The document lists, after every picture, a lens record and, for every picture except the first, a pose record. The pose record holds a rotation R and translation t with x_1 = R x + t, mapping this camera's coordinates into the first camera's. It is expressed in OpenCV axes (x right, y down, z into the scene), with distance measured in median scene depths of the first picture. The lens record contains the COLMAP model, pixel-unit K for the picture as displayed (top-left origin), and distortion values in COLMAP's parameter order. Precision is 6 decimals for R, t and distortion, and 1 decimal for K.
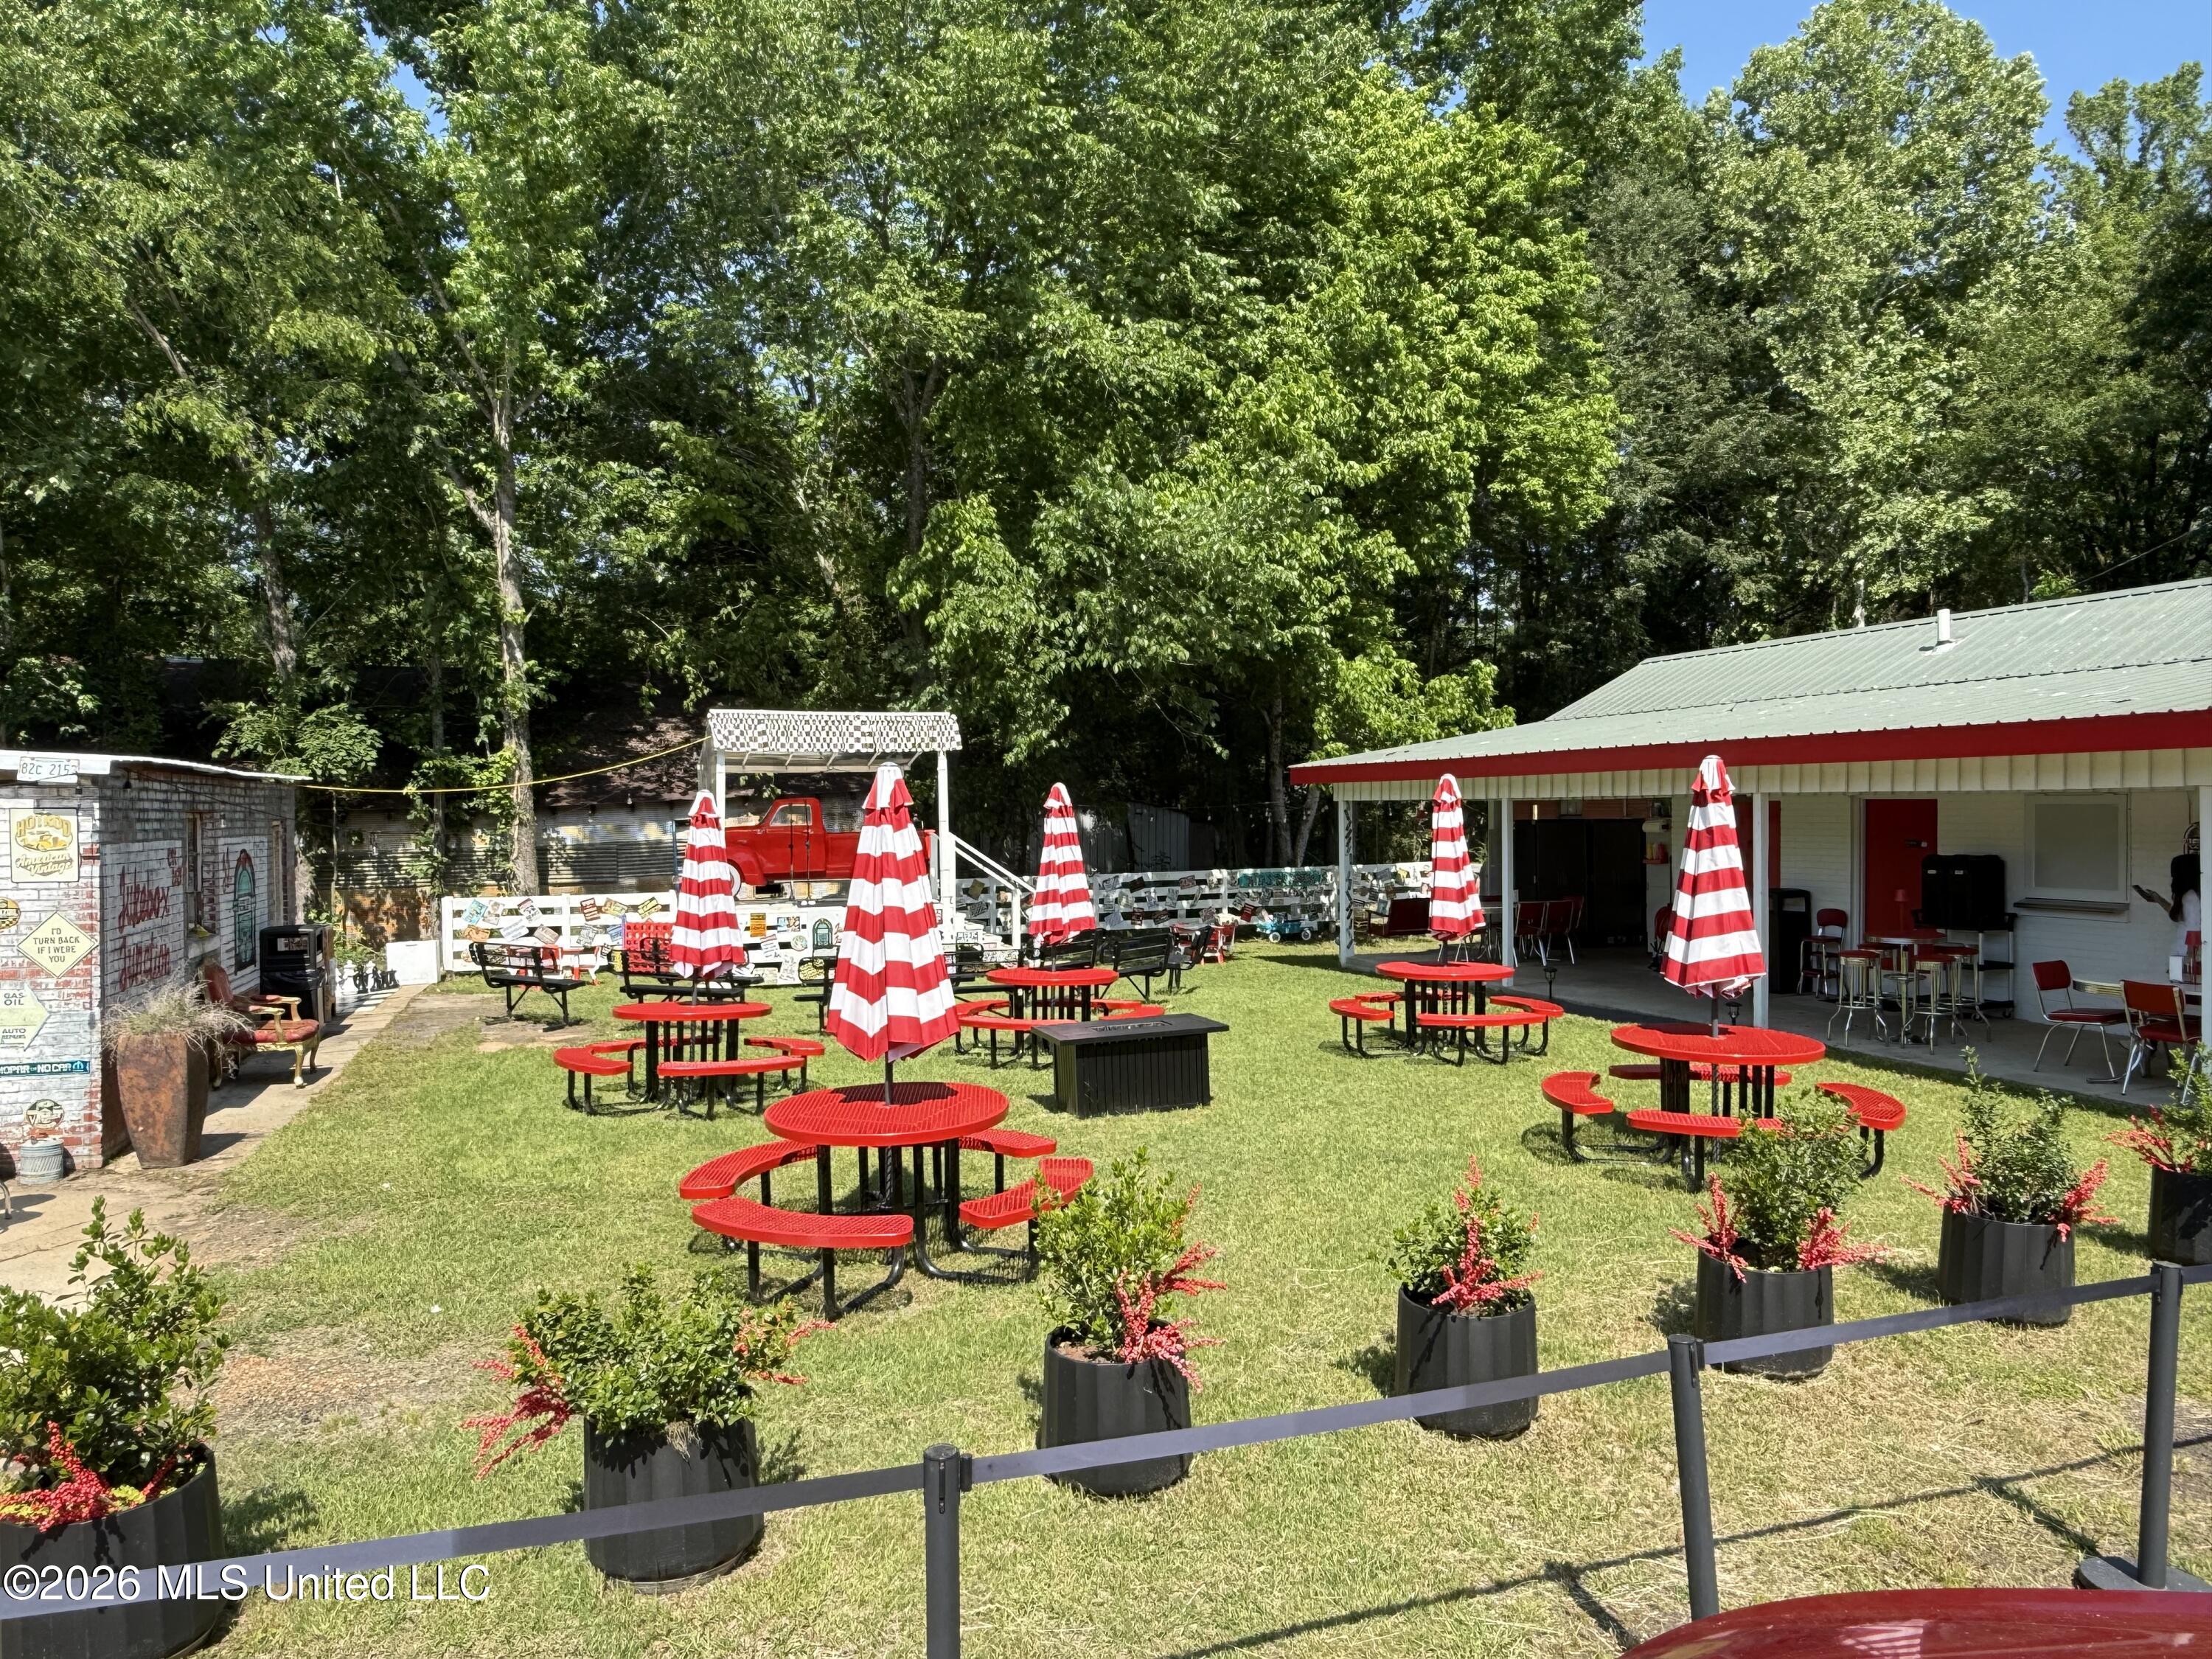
lens RADIAL K [[1449.5, 0, 1111.9], [0, 1449.5, 835.3], [0, 0, 1]] dist [-0.003266, 0.002341]
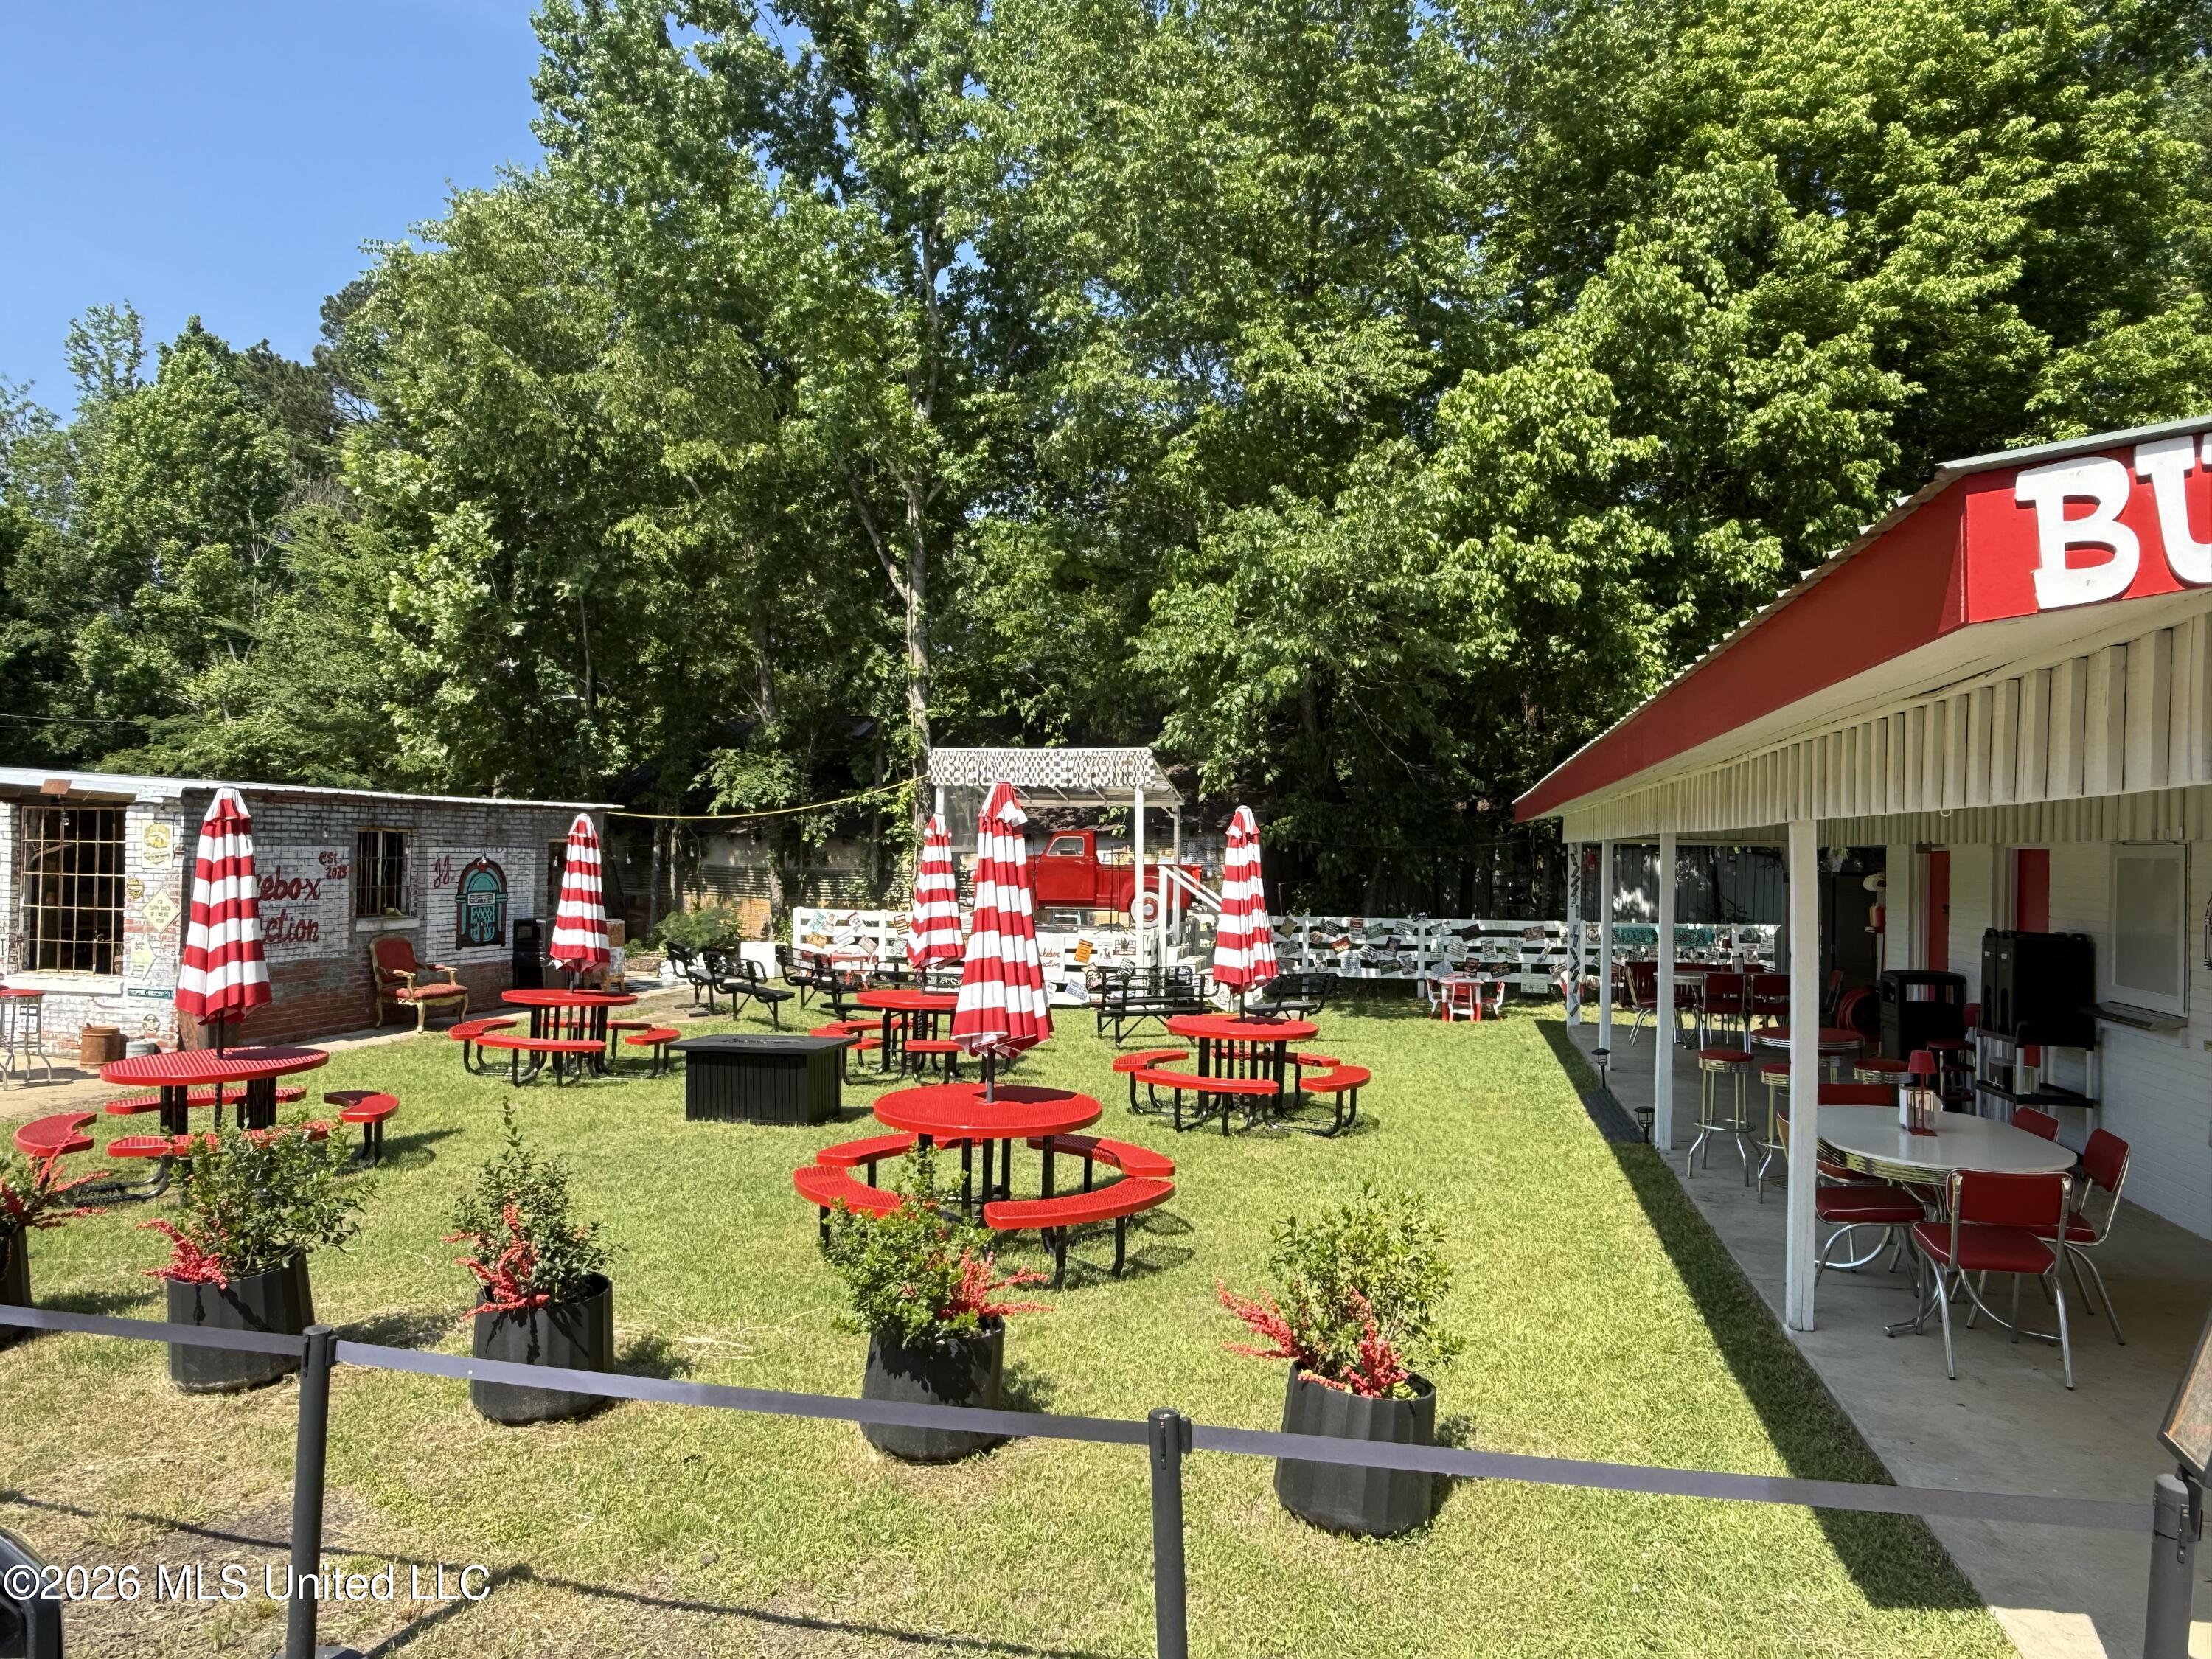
lens RADIAL K [[1449.5, 0, 1112.2], [0, 1449.5, 834.5], [0, 0, 1]] dist [-0.003266, 0.002341]
pose [[0.832505, 0.016979, -0.553757, 0.458902], [-0.033378, 0.999252, -0.019541, -0.003434], [0.553011, 0.034751, 0.832449, 0.150868]]
